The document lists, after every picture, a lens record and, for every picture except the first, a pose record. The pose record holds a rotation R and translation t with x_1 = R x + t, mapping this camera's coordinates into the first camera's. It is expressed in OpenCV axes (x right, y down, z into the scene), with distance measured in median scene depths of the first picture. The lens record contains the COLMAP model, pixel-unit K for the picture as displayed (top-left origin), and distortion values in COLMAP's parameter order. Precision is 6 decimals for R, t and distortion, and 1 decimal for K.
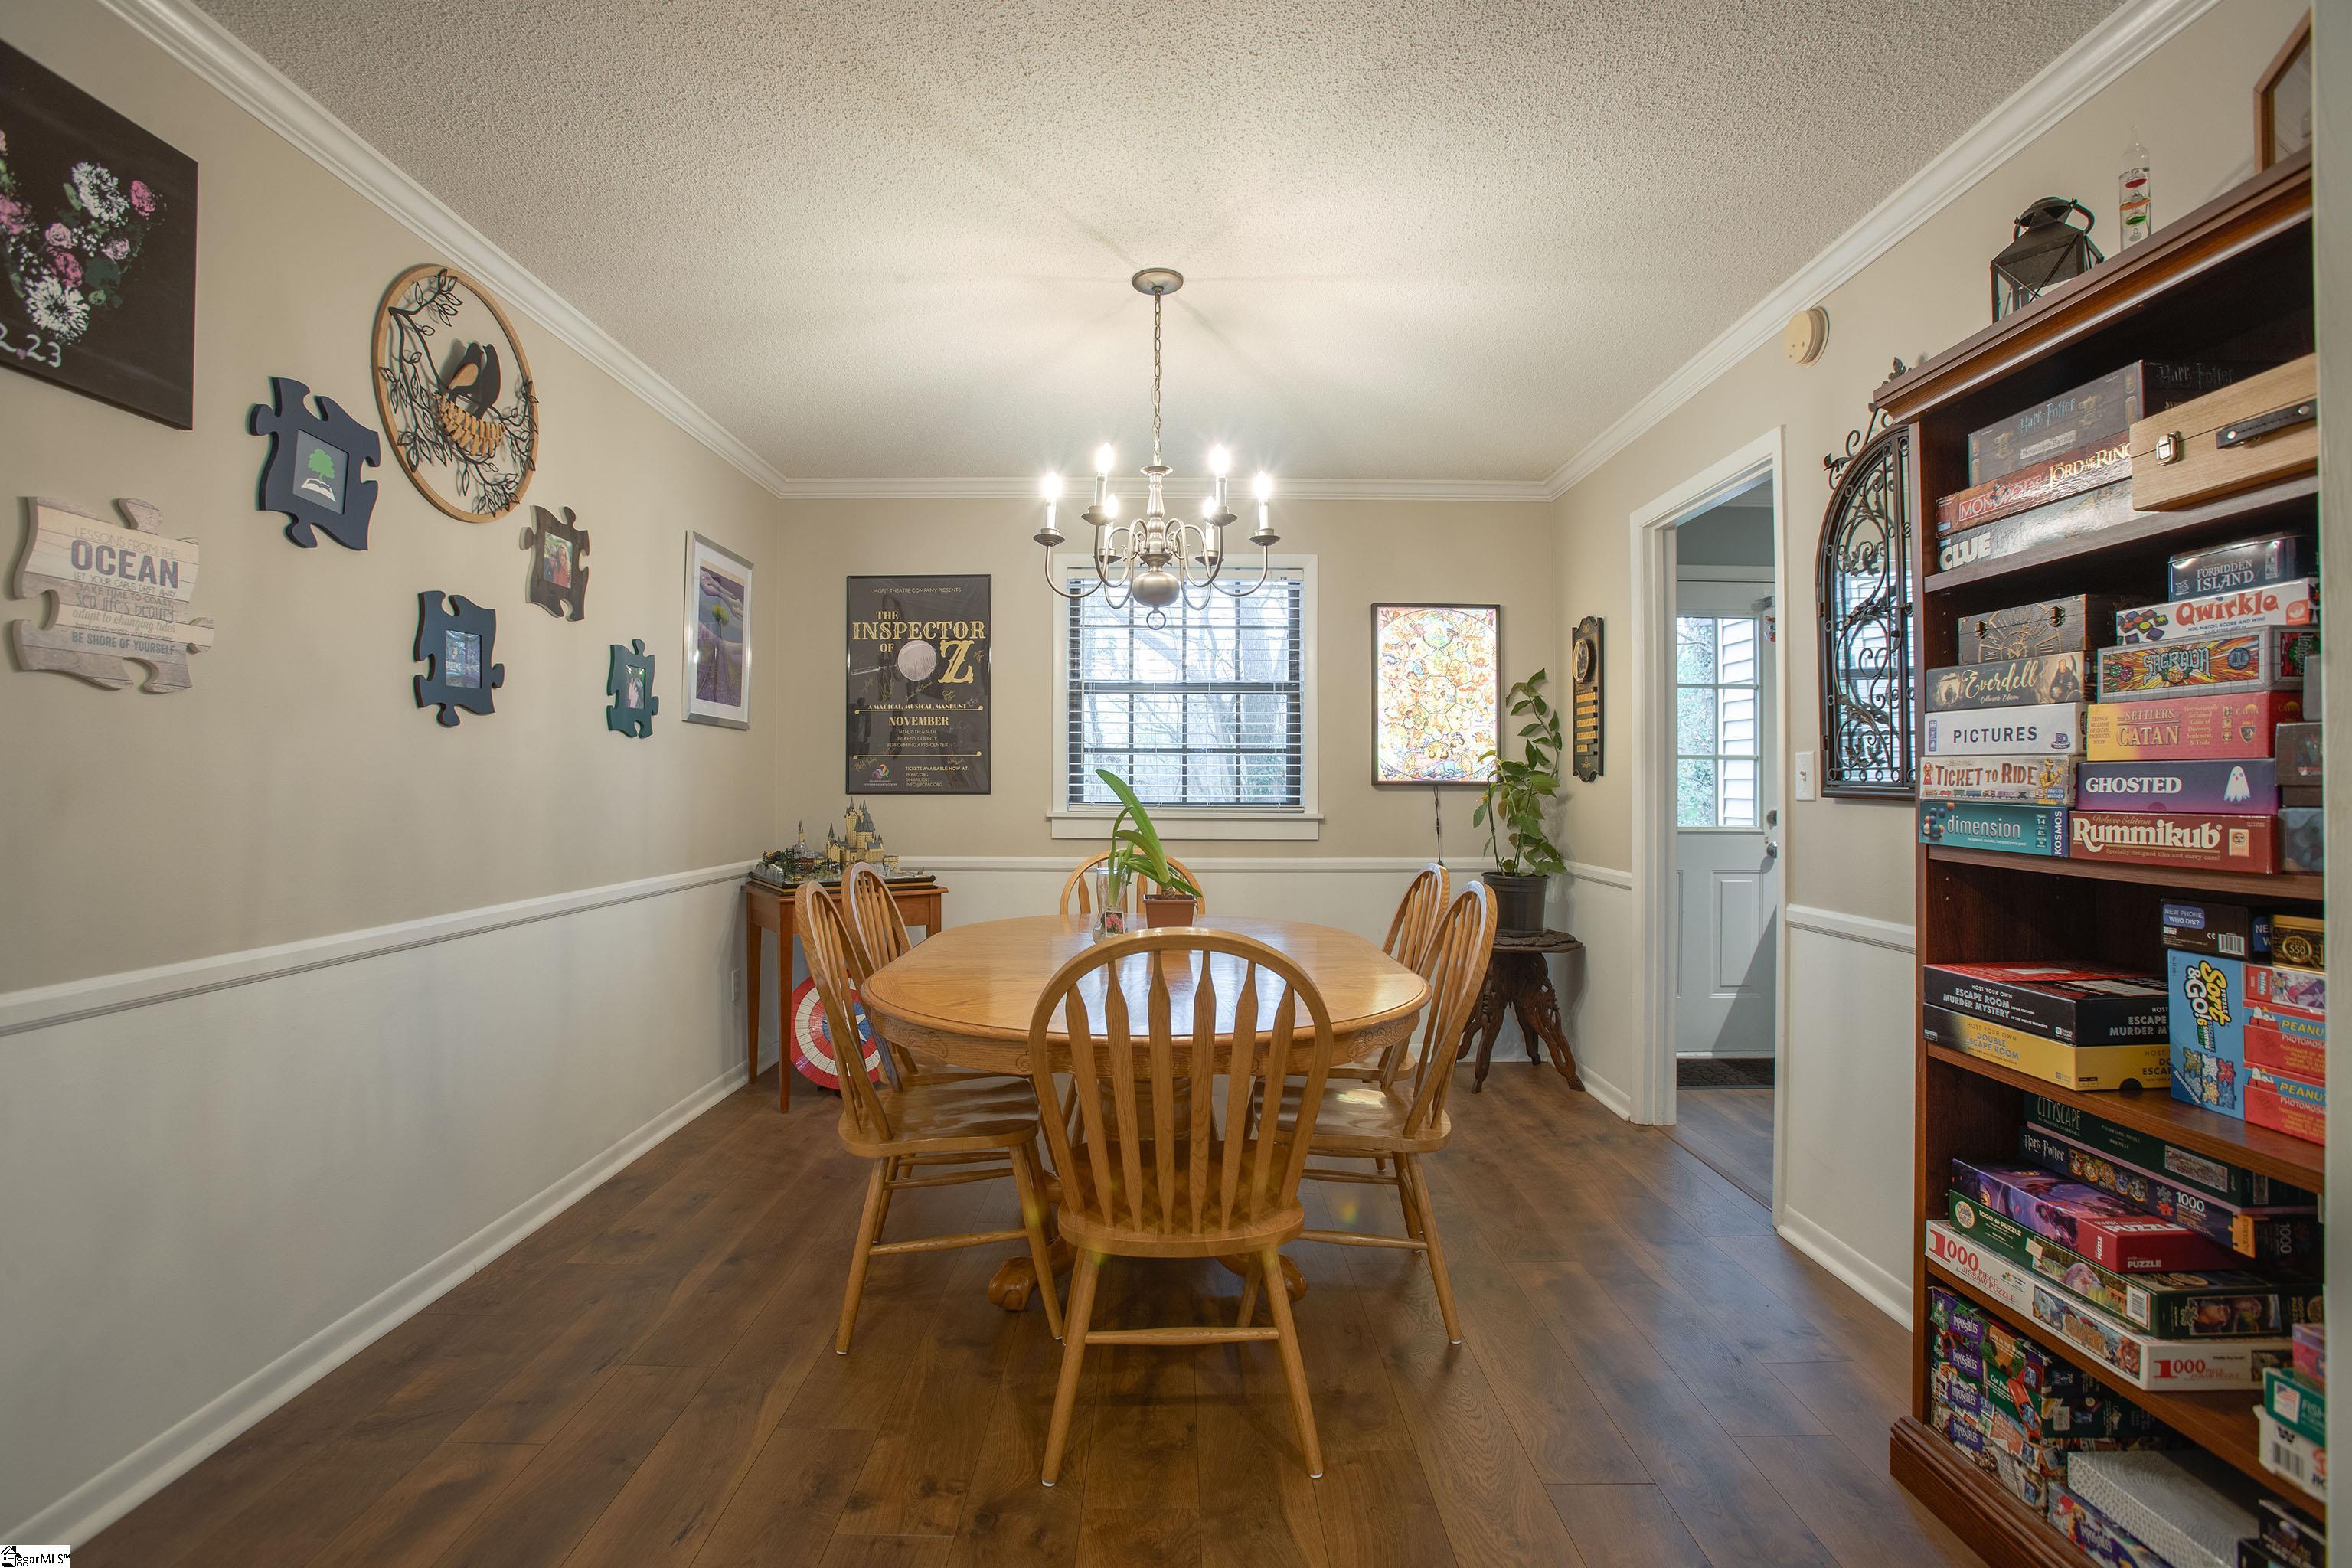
lens RADIAL K [[1077.0, 0, 1171.5], [0, 1077.0, 776.2], [0, 0, 1]] dist [-0.077532, 0.034472]
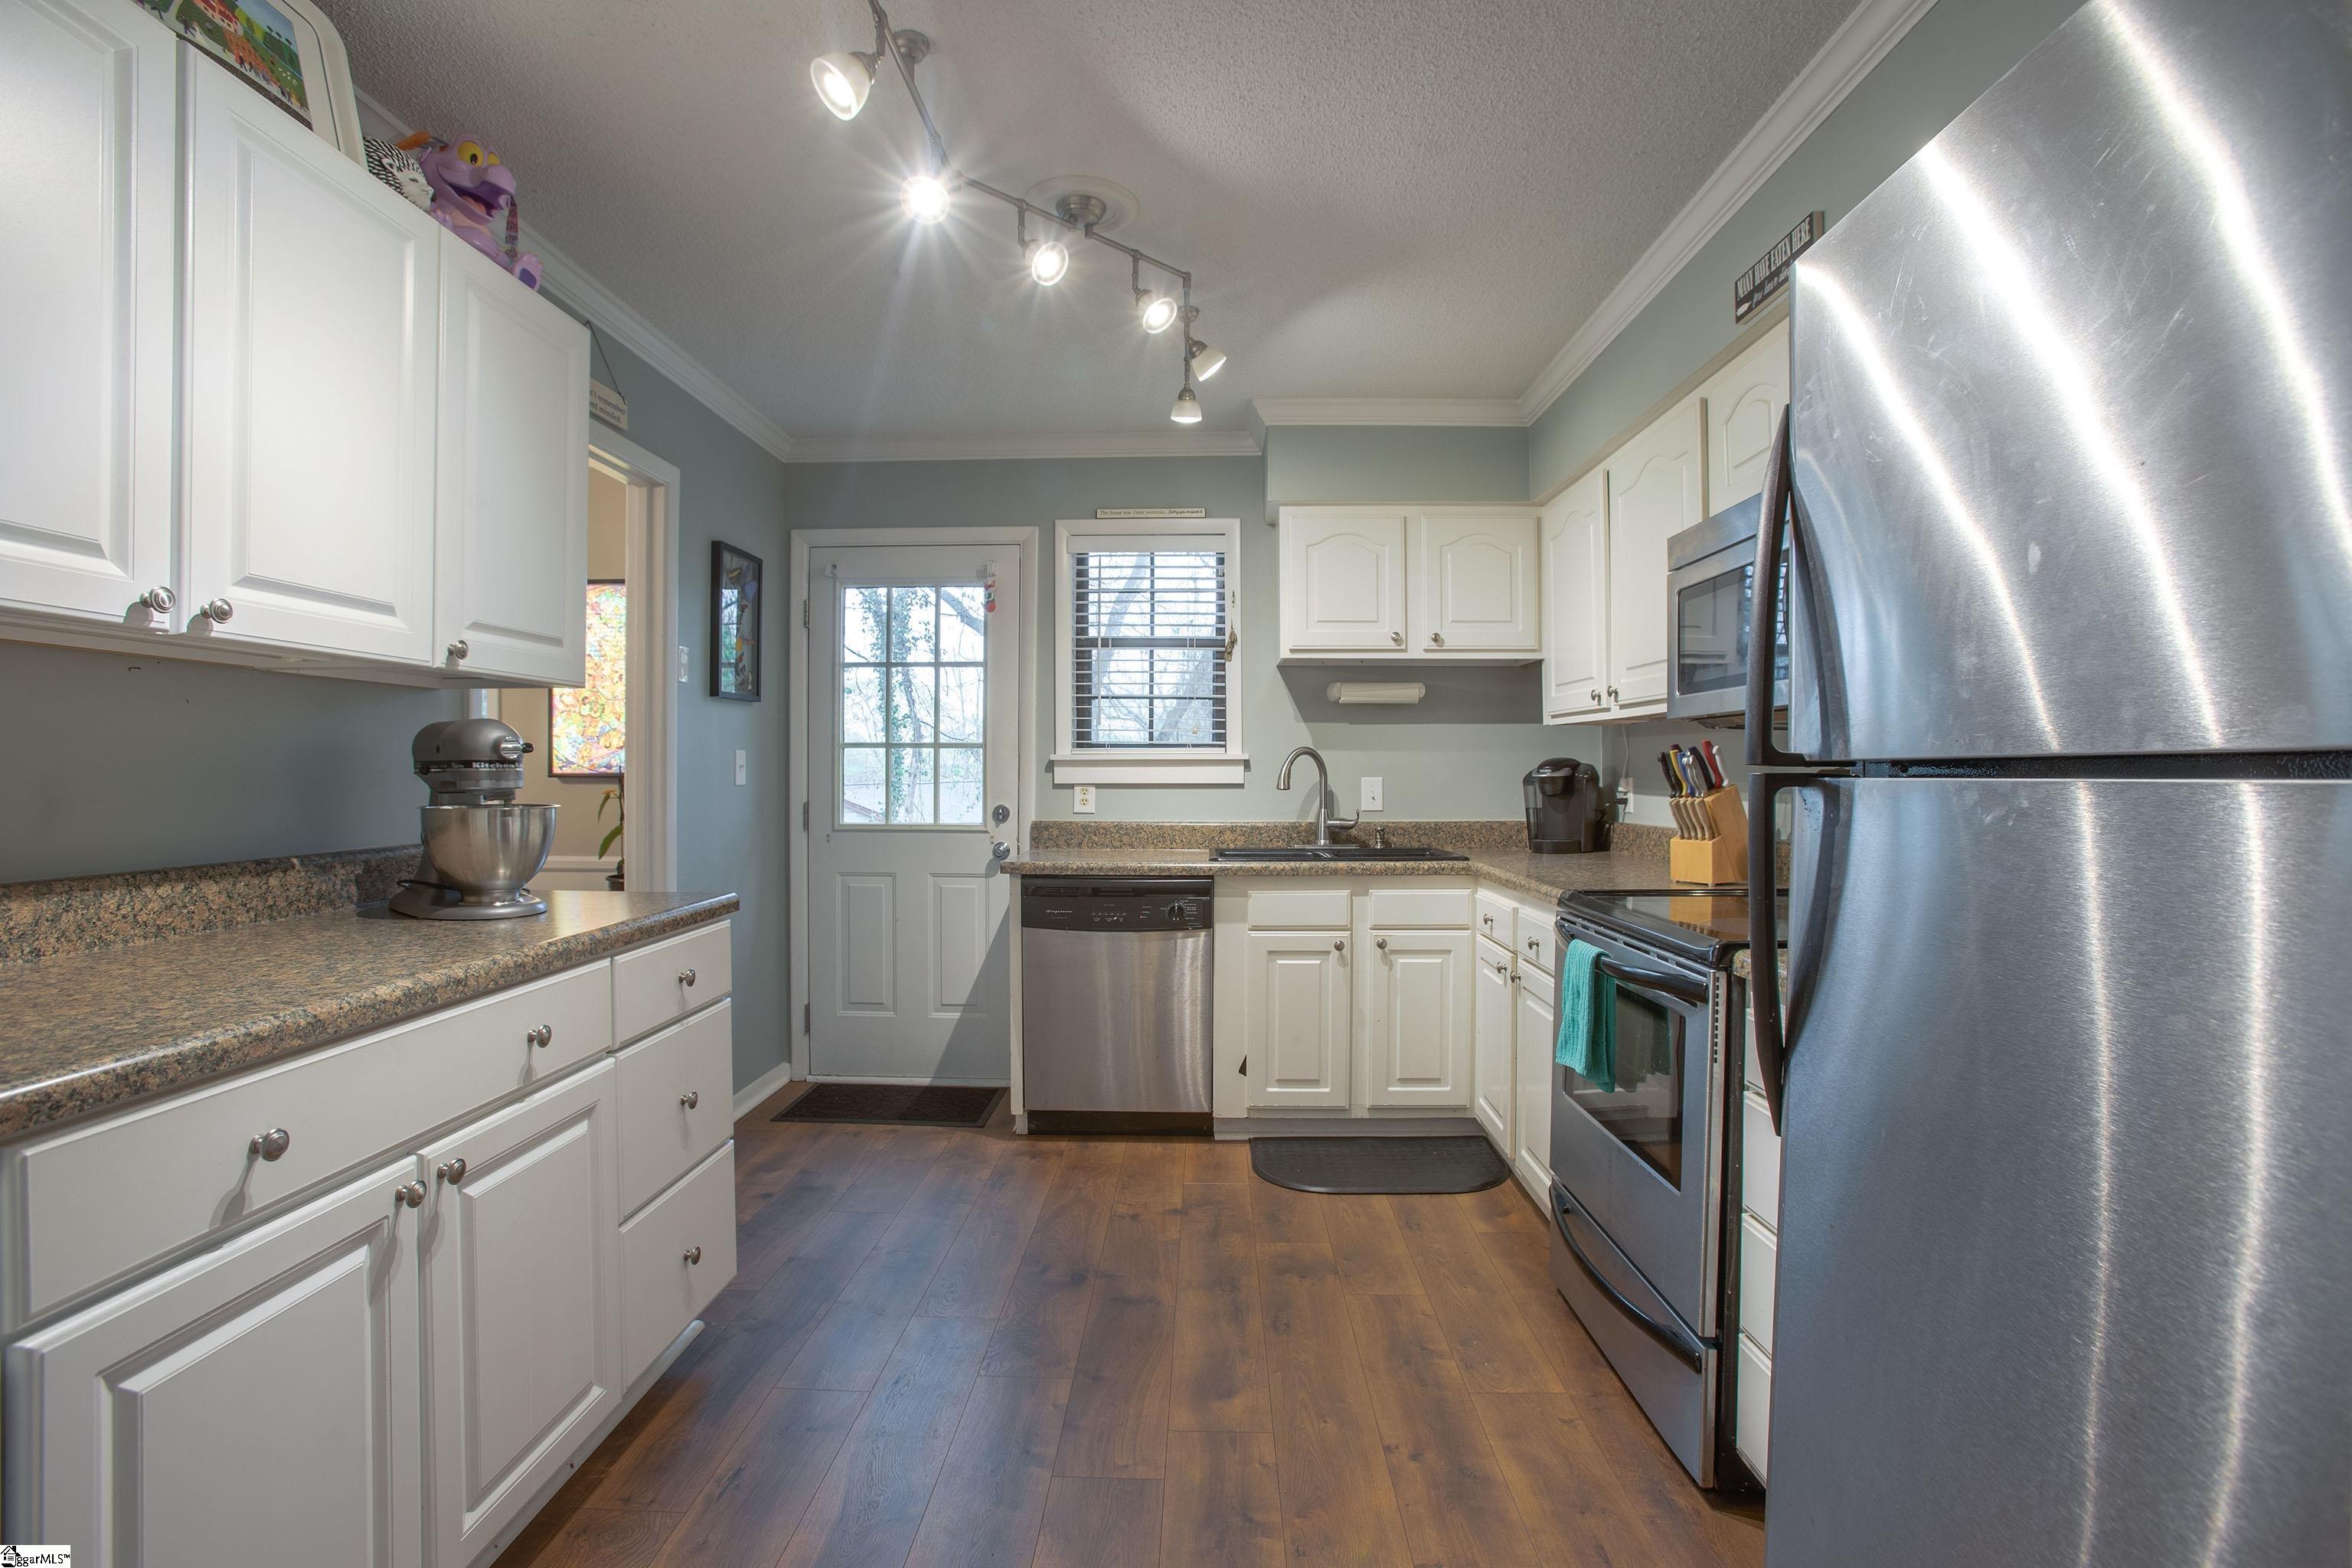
lens RADIAL K [[1105.9, 0, 1172.5], [0, 1105.9, 777.5], [0, 0, 1]] dist [-0.082933, 0.038251]
pose [[0.999518, -0.003000, -0.030898, 0.801457], [0.003350, 0.999931, 0.011279, -0.001457], [0.030862, -0.011377, 0.999459, 0.103605]]
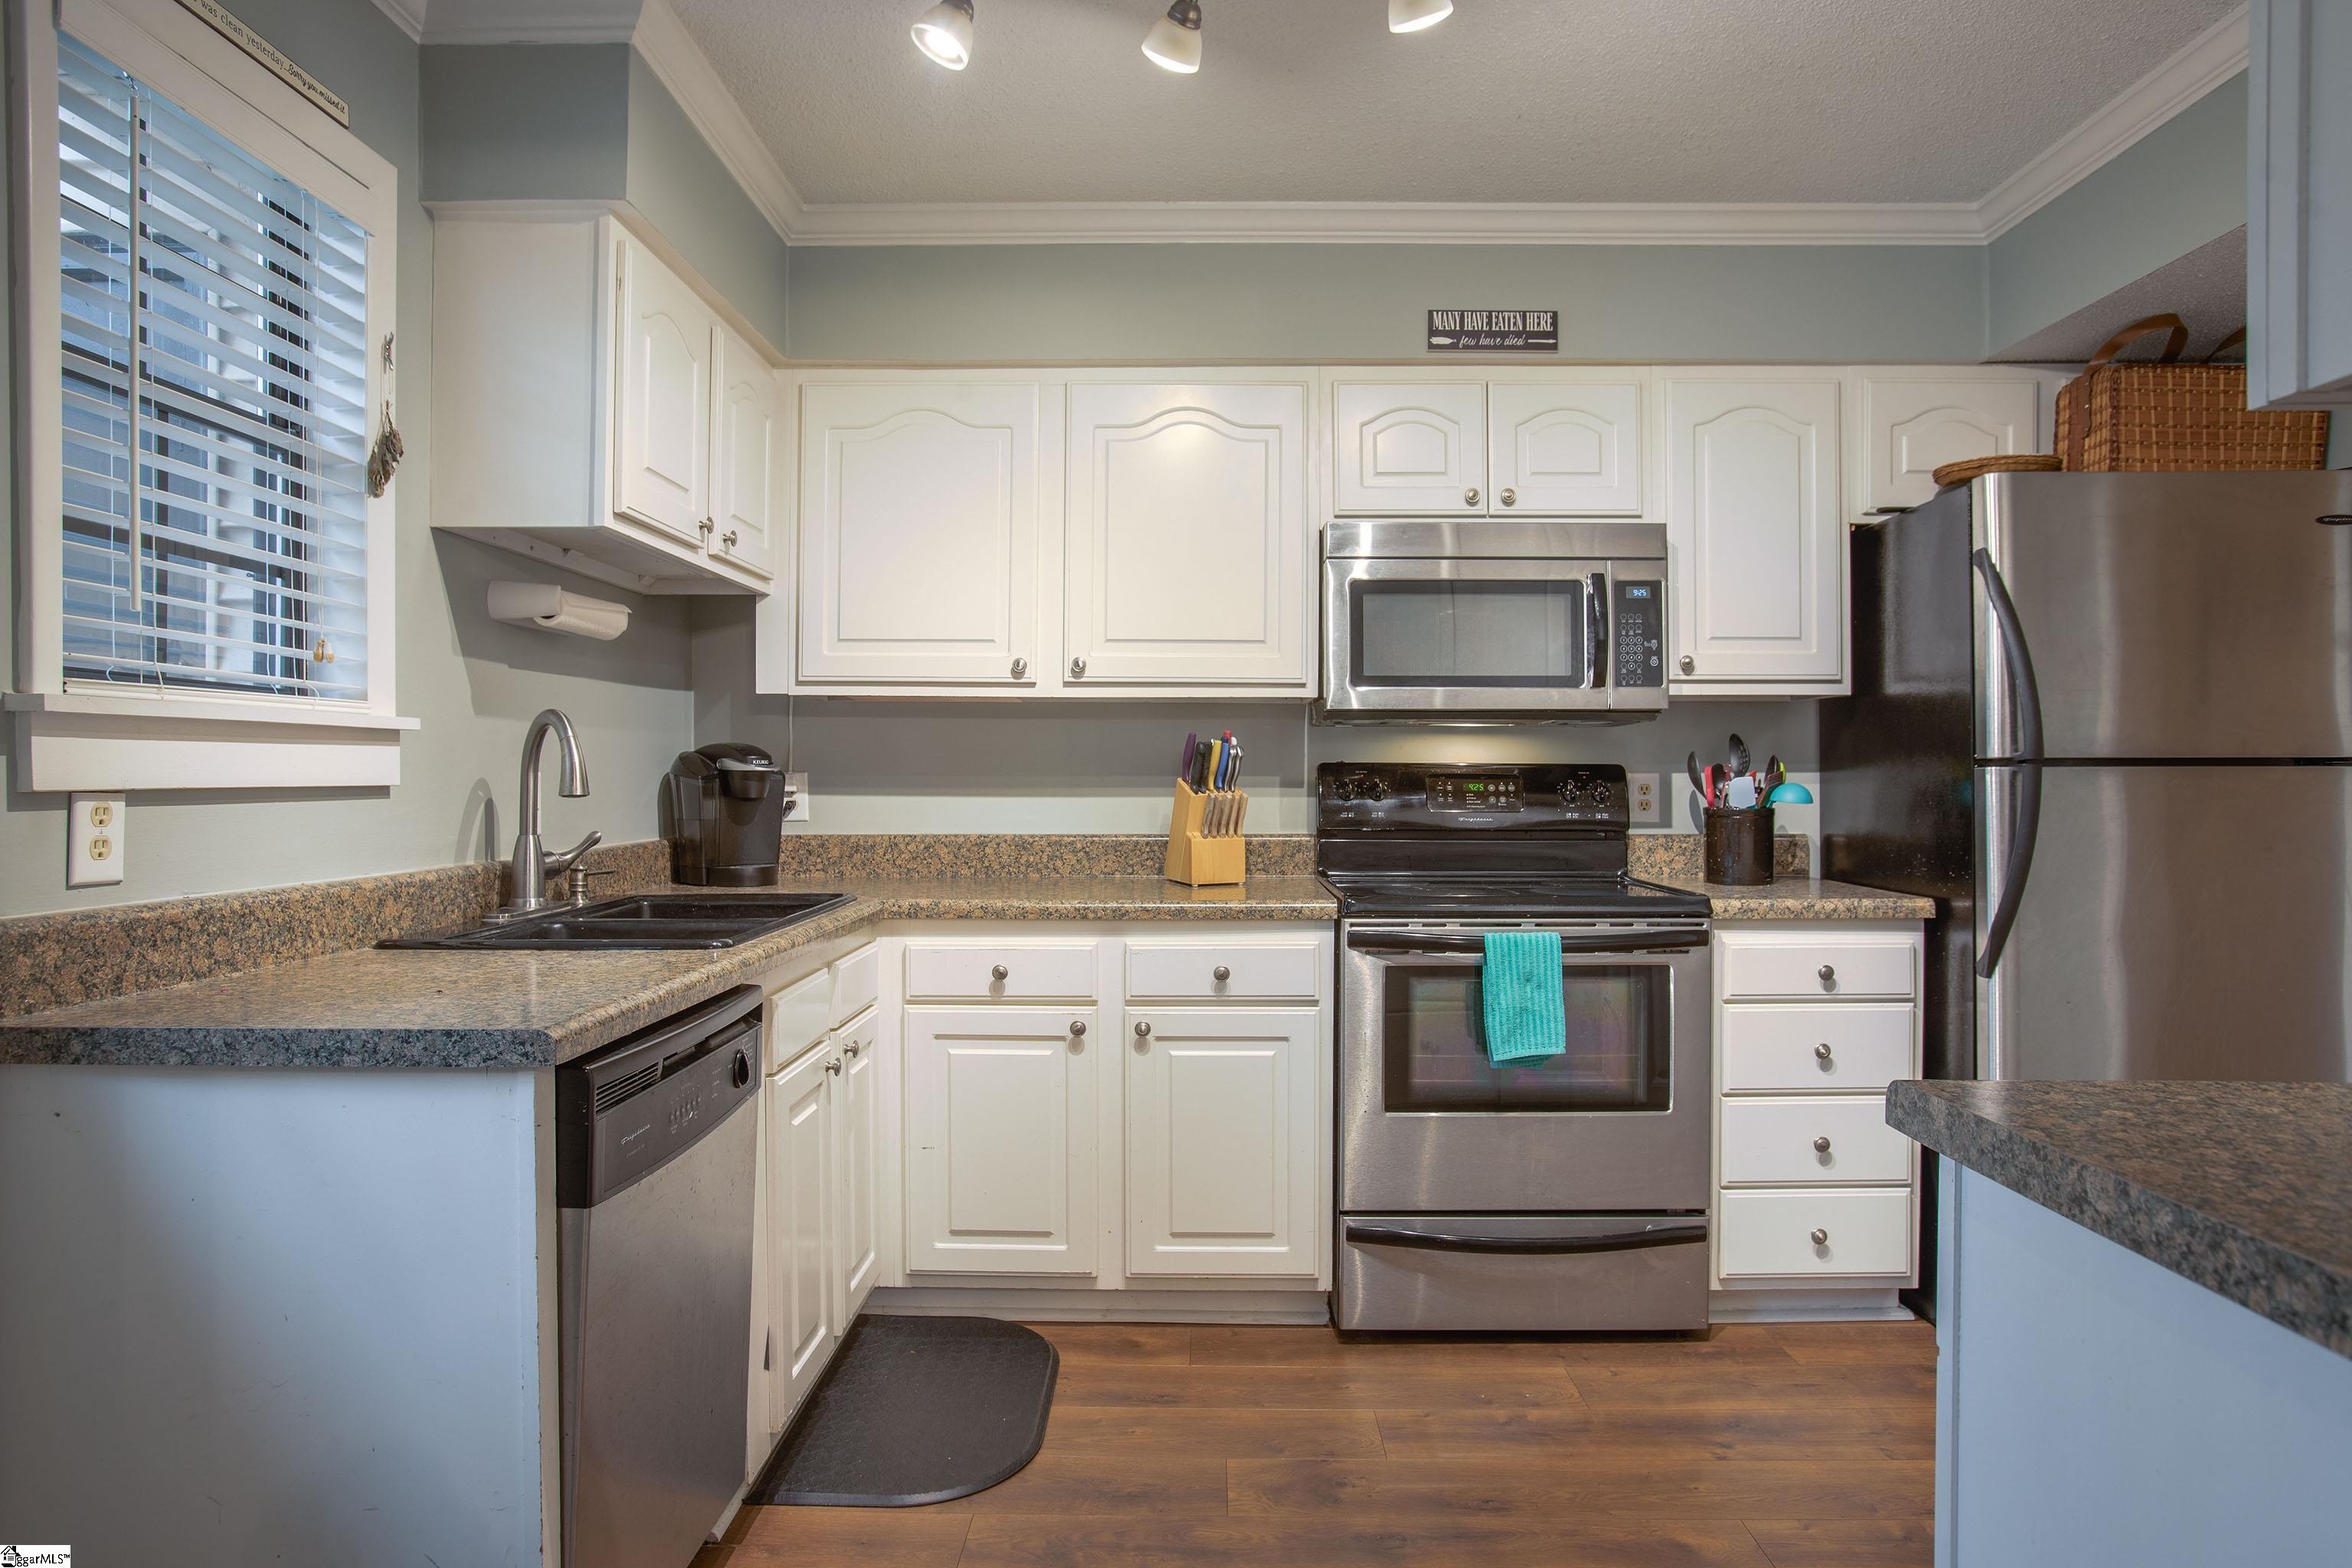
lens RADIAL K [[1415.9, 0, 1184.6], [0, 1415.9, 778.6], [0, 0, 1]] dist [-0.027913, 0.003328]
pose [[0.006193, -0.006135, 0.999962, 0.309518], [-0.006964, 0.999957, 0.006178, 0.006832], [-0.999957, -0.007002, 0.006150, 0.768051]]
